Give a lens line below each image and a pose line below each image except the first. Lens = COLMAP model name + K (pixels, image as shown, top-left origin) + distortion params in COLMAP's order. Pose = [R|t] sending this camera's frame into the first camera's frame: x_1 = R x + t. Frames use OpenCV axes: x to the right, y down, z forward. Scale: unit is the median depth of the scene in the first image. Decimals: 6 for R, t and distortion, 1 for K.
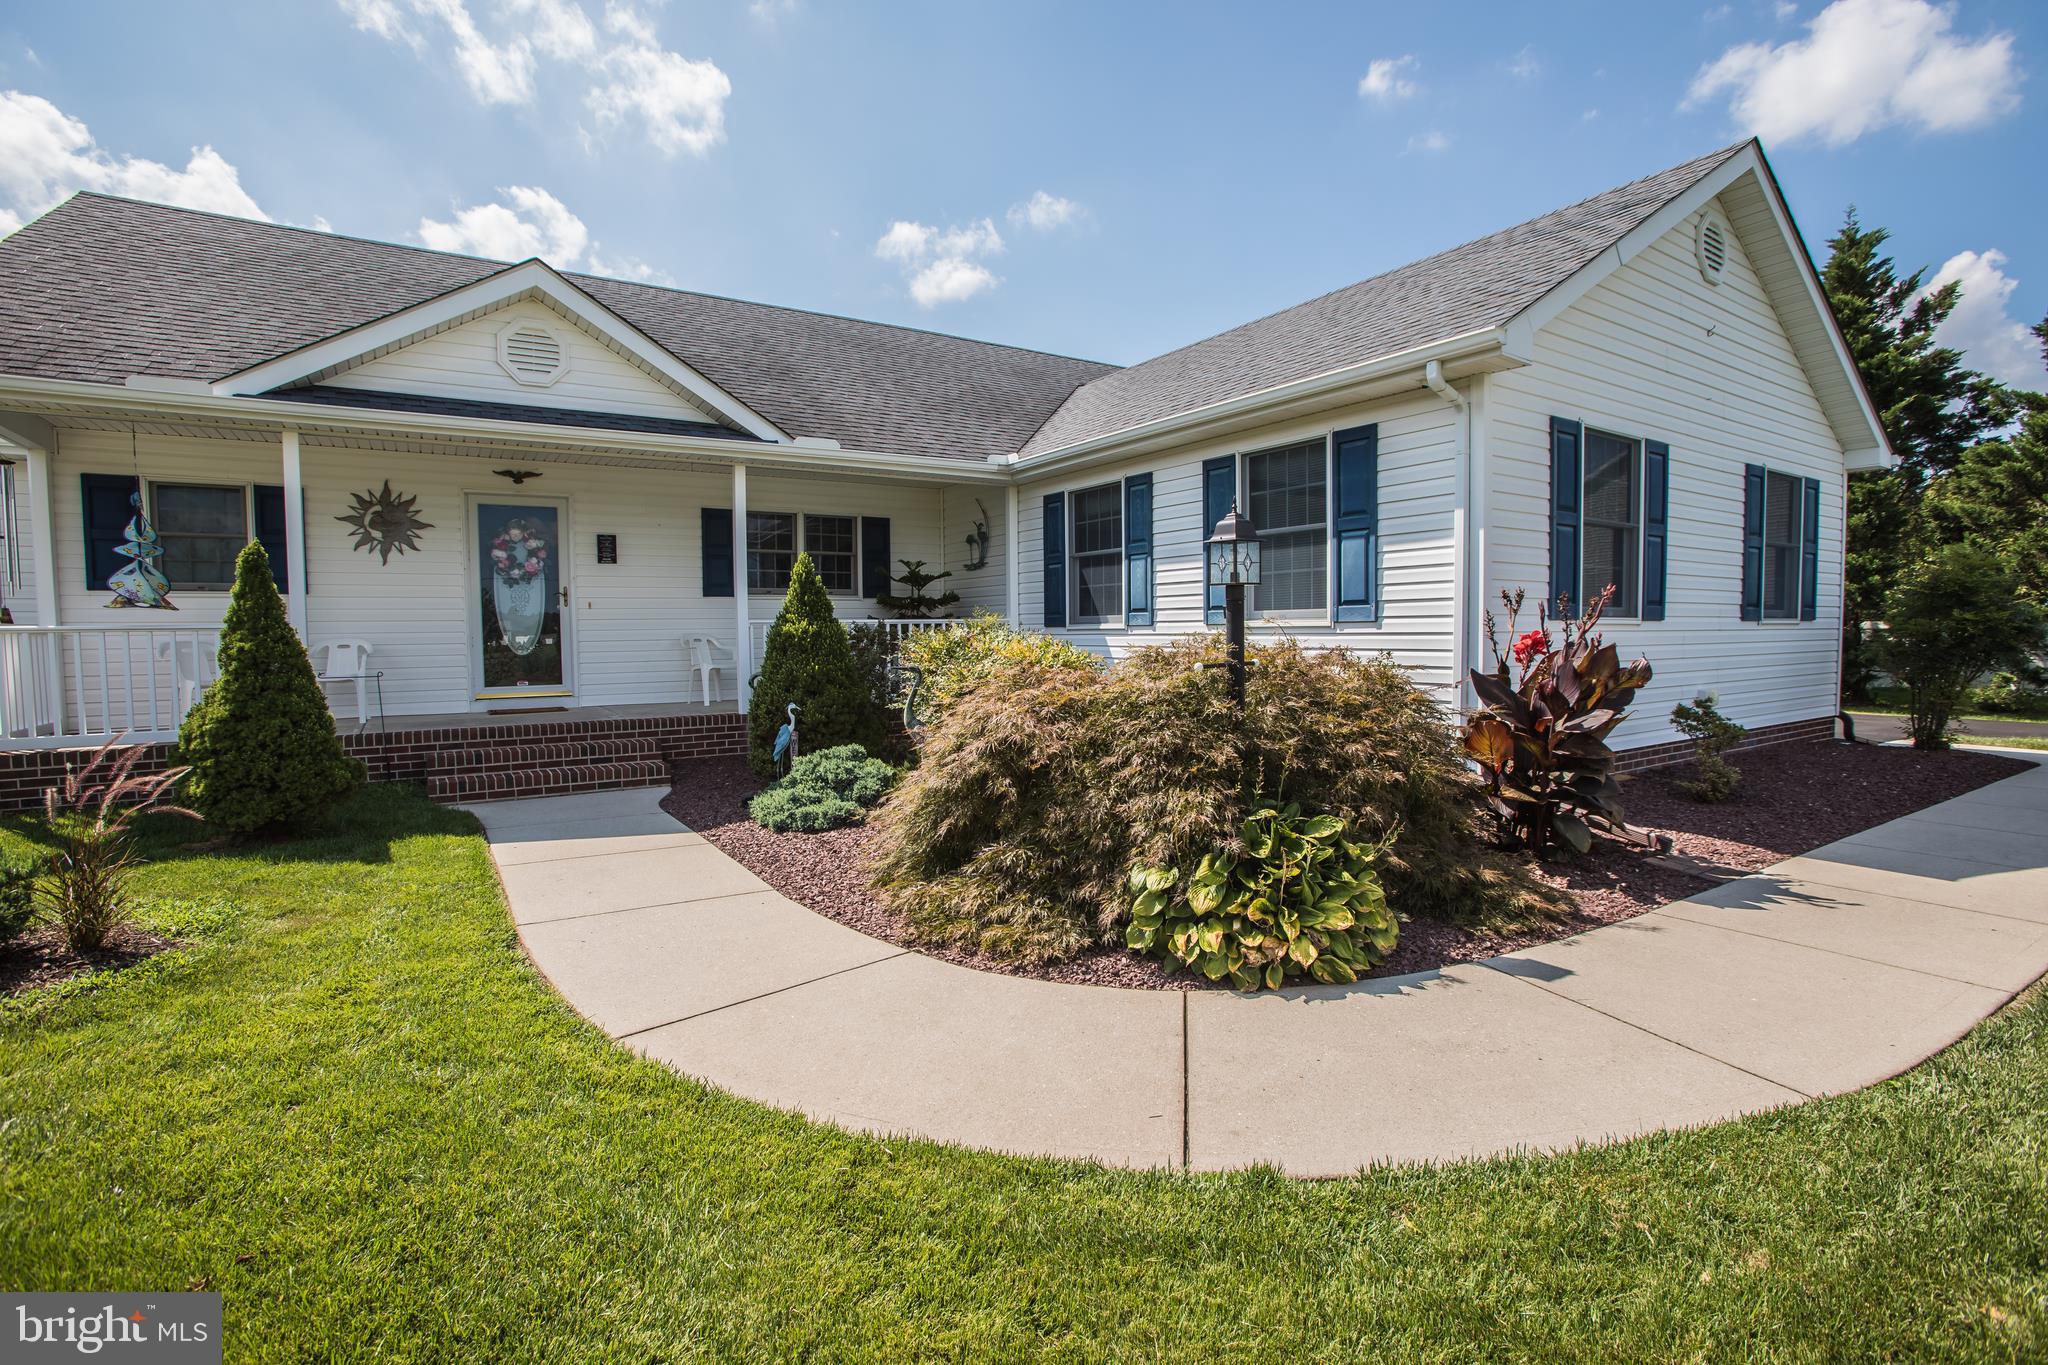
lens RADIAL K [[946.7, 0, 1013.4], [0, 946.7, 679.3], [0, 0, 1]] dist [-0.048066, 0.000398]
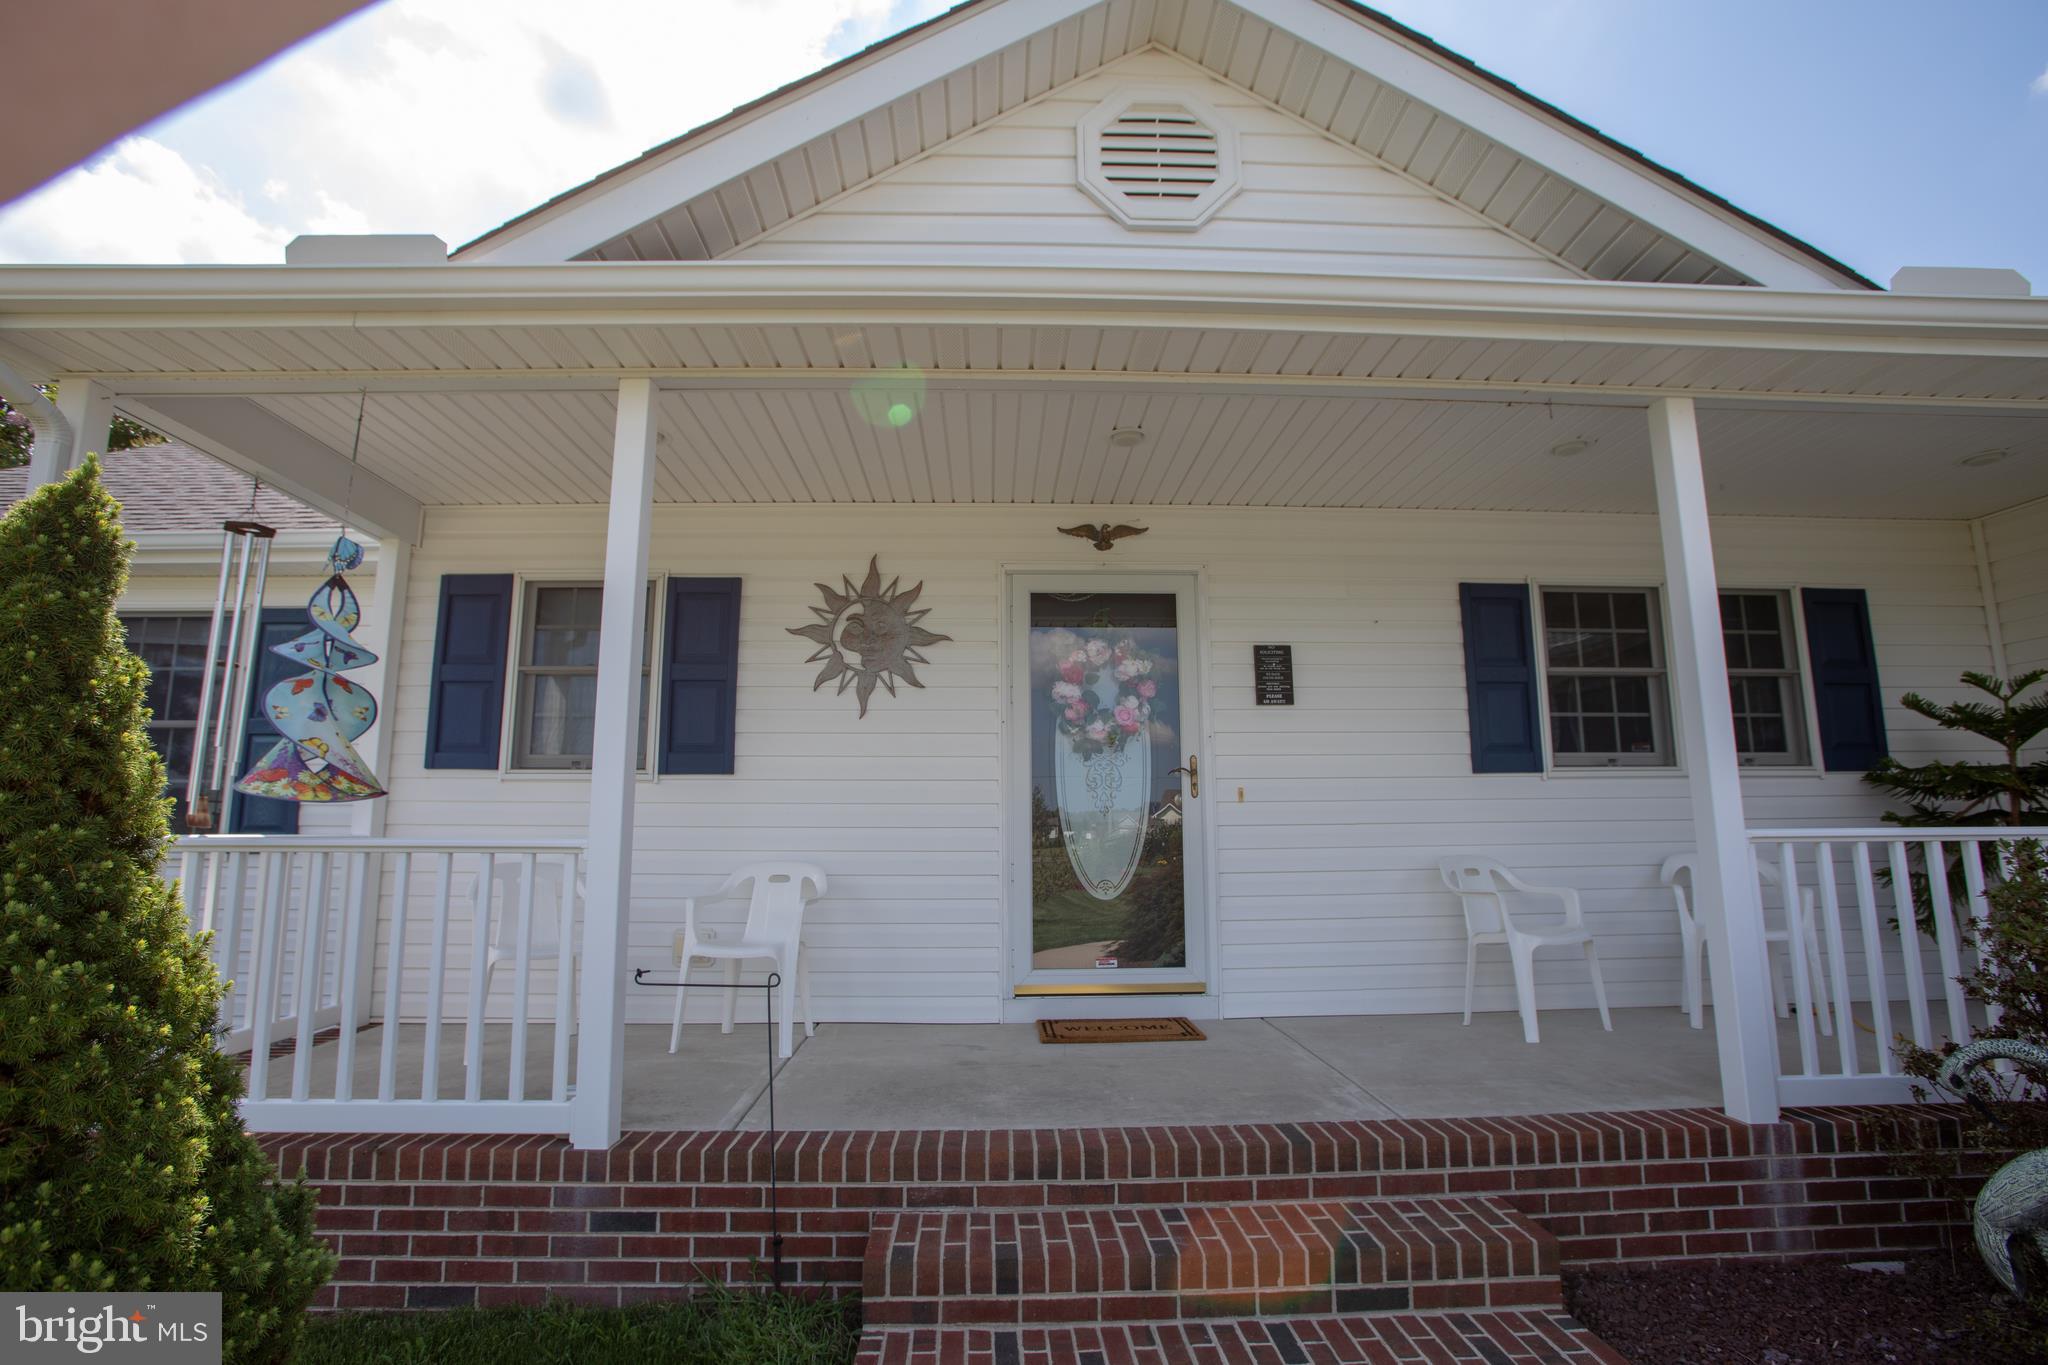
lens RADIAL K [[946.7, 0, 1021.6], [0, 946.7, 678.3], [0, 0, 1]] dist [-0.048066, 0.000398]
pose [[0.863480, -0.076505, -0.498547, -0.336188], [-0.032617, 0.977891, -0.206557, -0.038769], [0.503327, 0.194619, 0.841894, 0.589758]]
